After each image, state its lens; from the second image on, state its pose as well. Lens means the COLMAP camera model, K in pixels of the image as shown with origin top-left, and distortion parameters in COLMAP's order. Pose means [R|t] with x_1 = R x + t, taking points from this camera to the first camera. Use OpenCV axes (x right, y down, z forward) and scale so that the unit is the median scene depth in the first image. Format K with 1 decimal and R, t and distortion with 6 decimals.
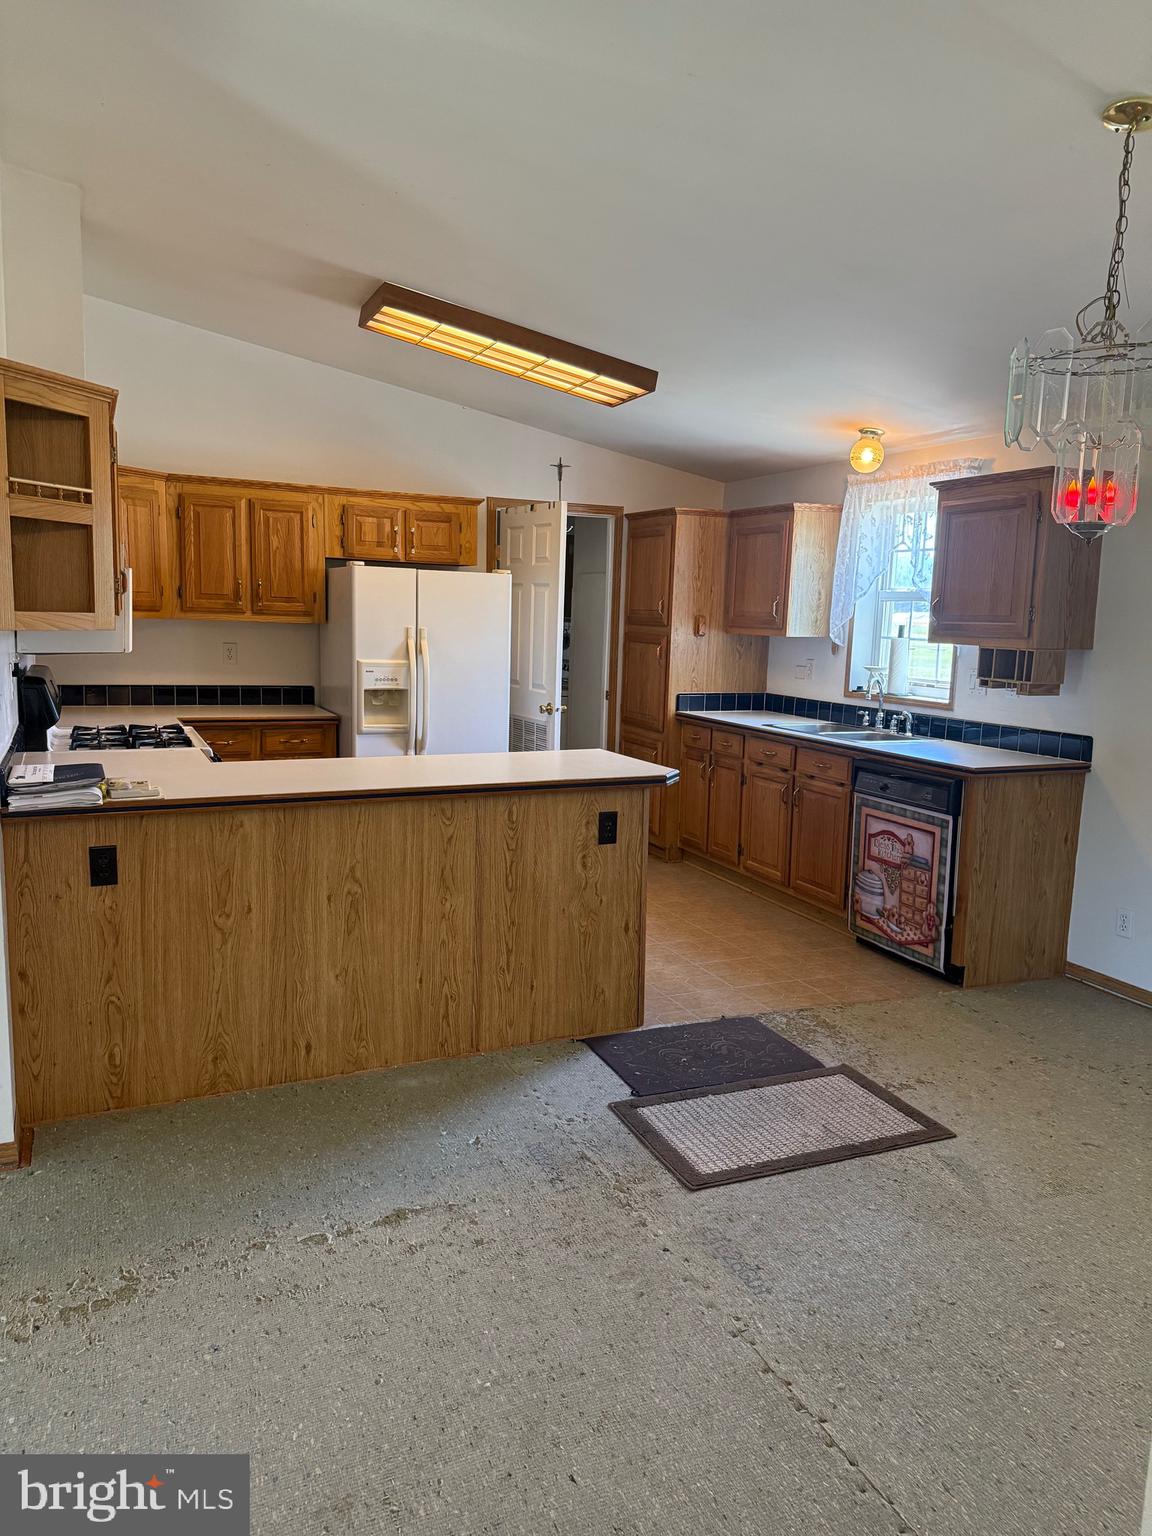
lens RADIAL K [[1083.8, 0, 558.7], [0, 1083.8, 728.1], [0, 0, 1]] dist [0.064982, -0.077726]
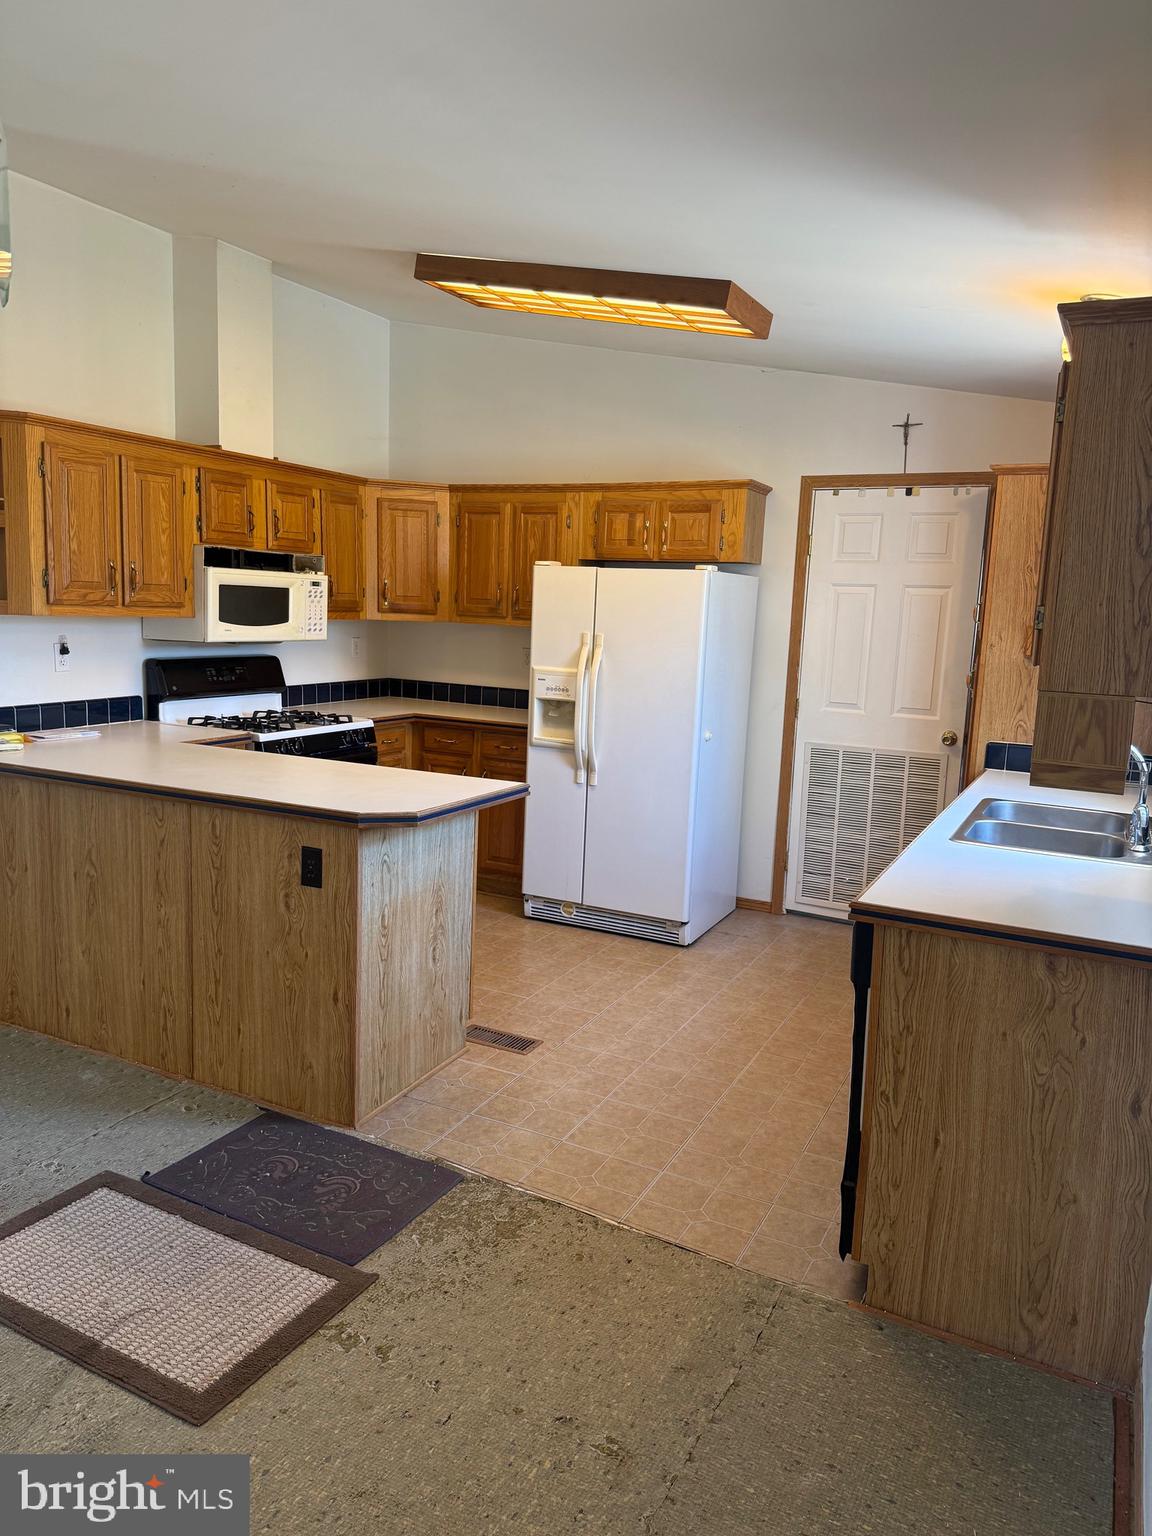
lens RADIAL K [[1083.8, 0, 573.6], [0, 1083.8, 747.3], [0, 0, 1]] dist [0.064982, -0.077726]
pose [[0.626159, 0.098678, -0.773426, 0.798830], [-0.104254, 0.993648, 0.042371, -0.053324], [0.772694, 0.054102, 0.632469, 0.632637]]
